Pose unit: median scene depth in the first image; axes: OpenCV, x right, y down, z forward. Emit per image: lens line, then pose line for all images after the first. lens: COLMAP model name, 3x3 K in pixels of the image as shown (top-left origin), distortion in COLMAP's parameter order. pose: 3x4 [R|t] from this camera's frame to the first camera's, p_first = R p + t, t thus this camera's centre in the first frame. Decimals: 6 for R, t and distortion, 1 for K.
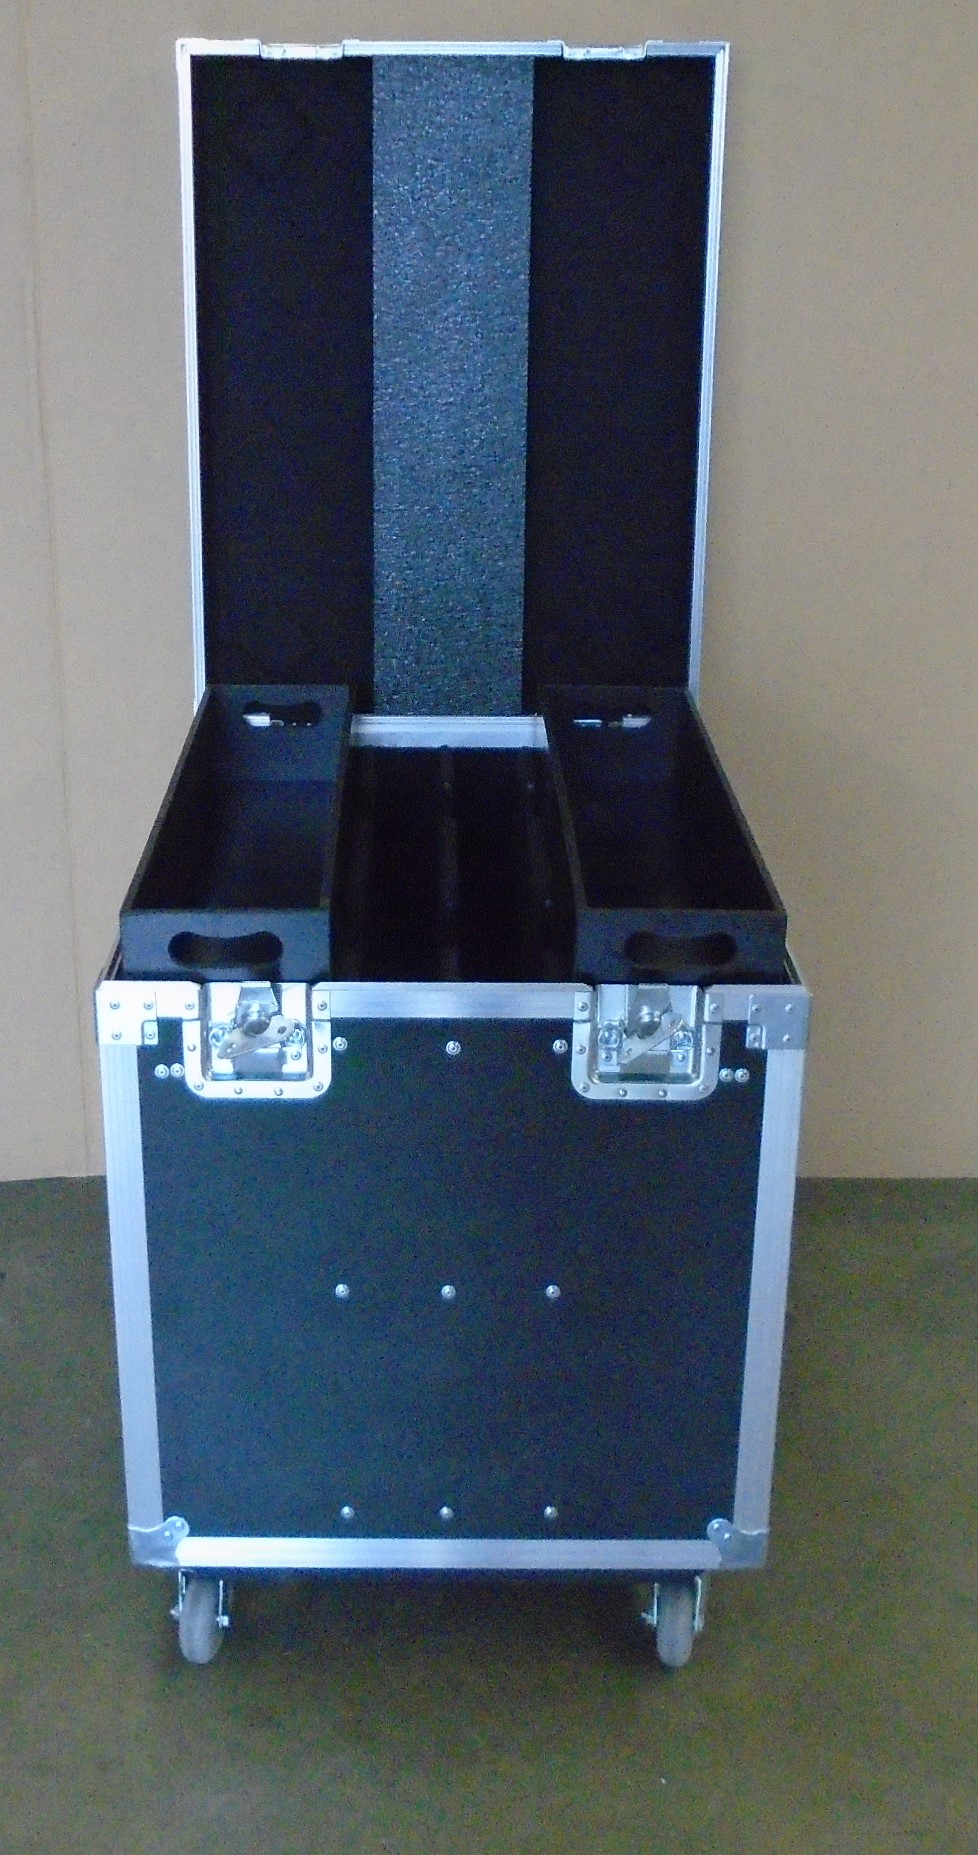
lens RADIAL K [[2085.8, 0, 394.7], [0, 2085.8, 891.1], [0, 0, 1]] dist [-0.004357, 0.000000]
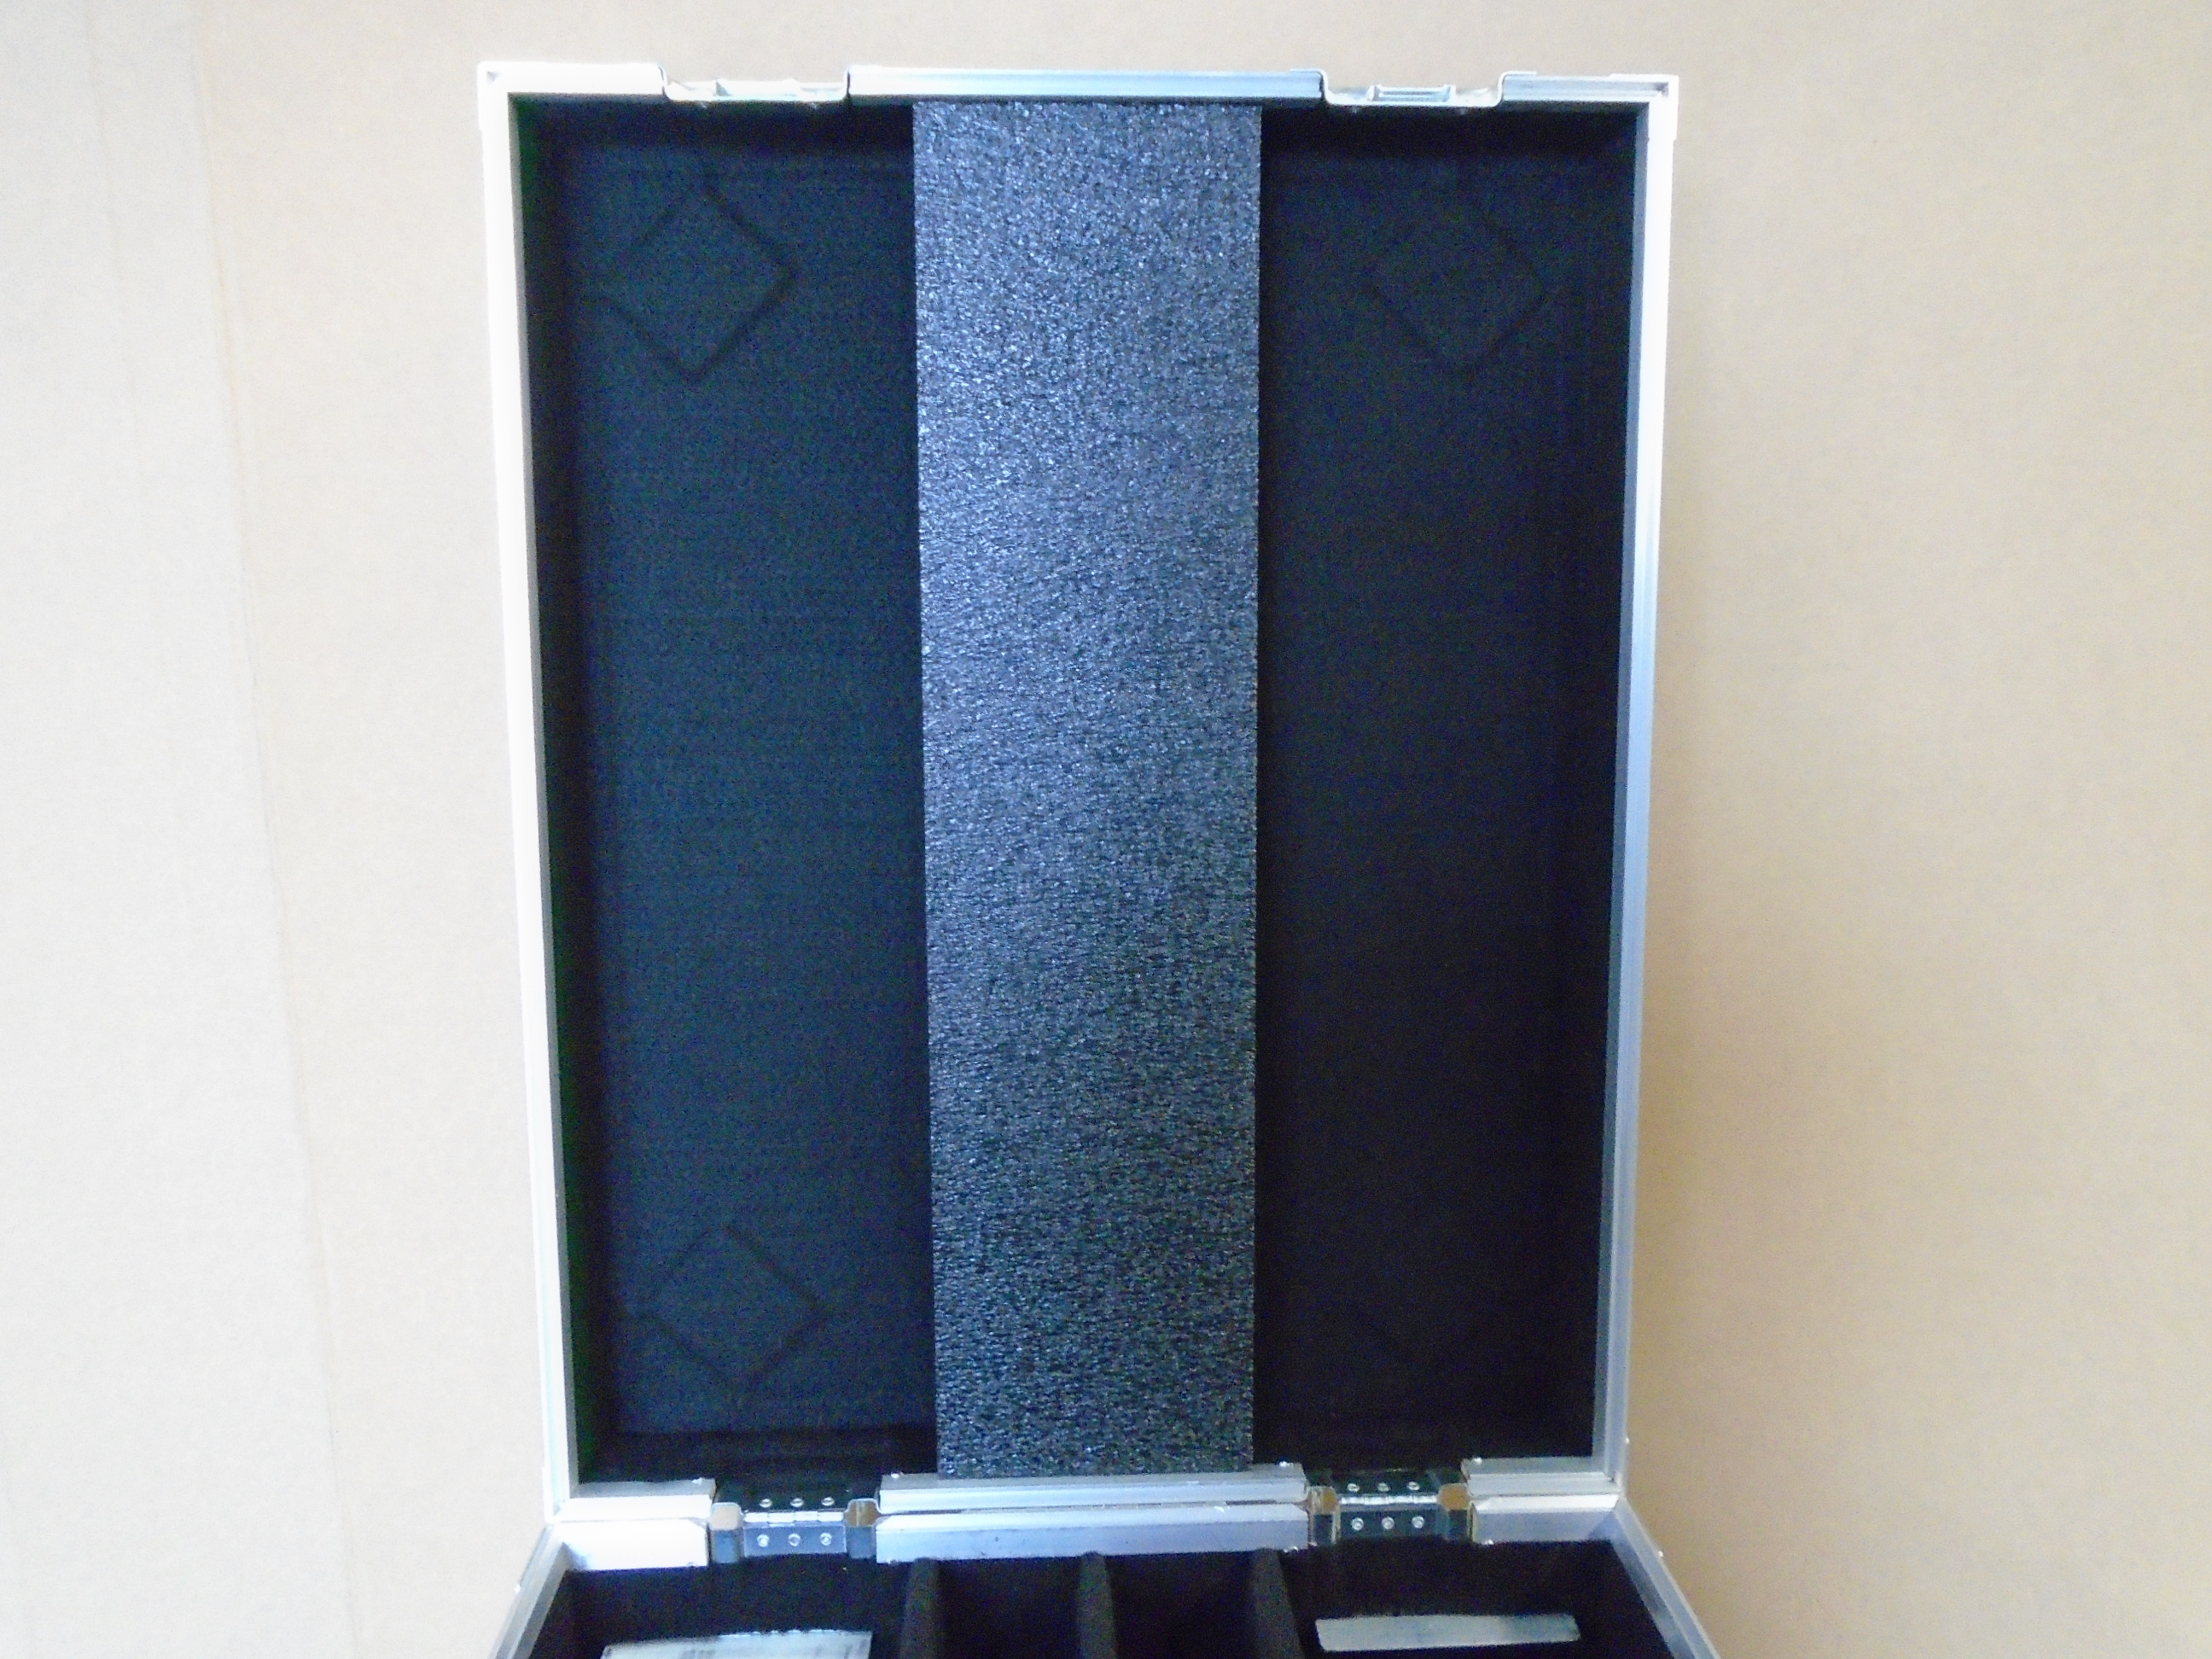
lens RADIAL K [[1771.4, 0, 1095.5], [0, 1771.4, 845.7], [0, 0, 1]] dist [-0.009079, -0.006649]
pose [[0.998136, -0.014466, 0.059294, 0.004962], [0.024161, 0.985796, -0.166201, -0.197417], [-0.056047, 0.167324, 0.984308, 0.734292]]
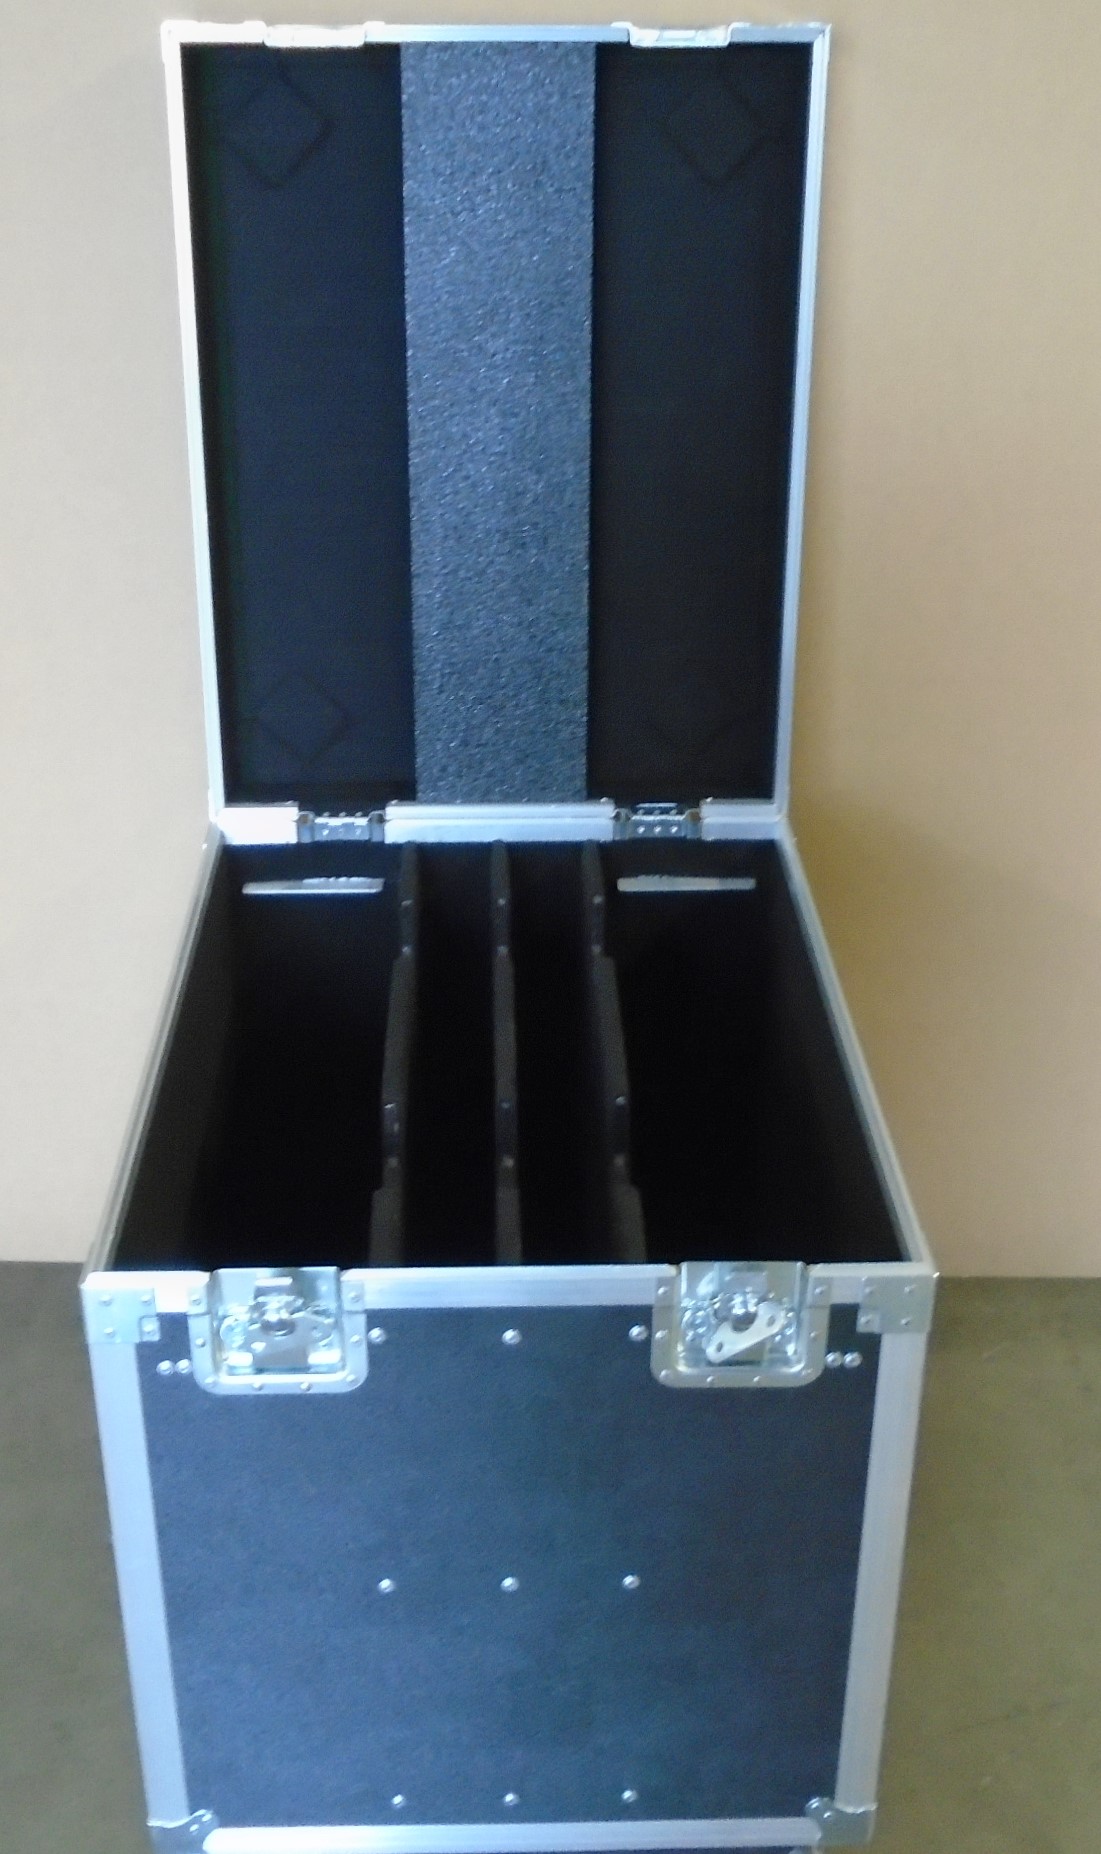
lens RADIAL K [[2077.5, 0, 518.1], [0, 2077.5, 893.9], [0, 0, 1]] dist [0.003106, 0.000000]
pose [[0.999444, -0.015338, 0.029609, 0.007580], [0.012189, 0.994529, 0.103745, -0.171047], [-0.031039, -0.103327, 0.994163, 0.164545]]
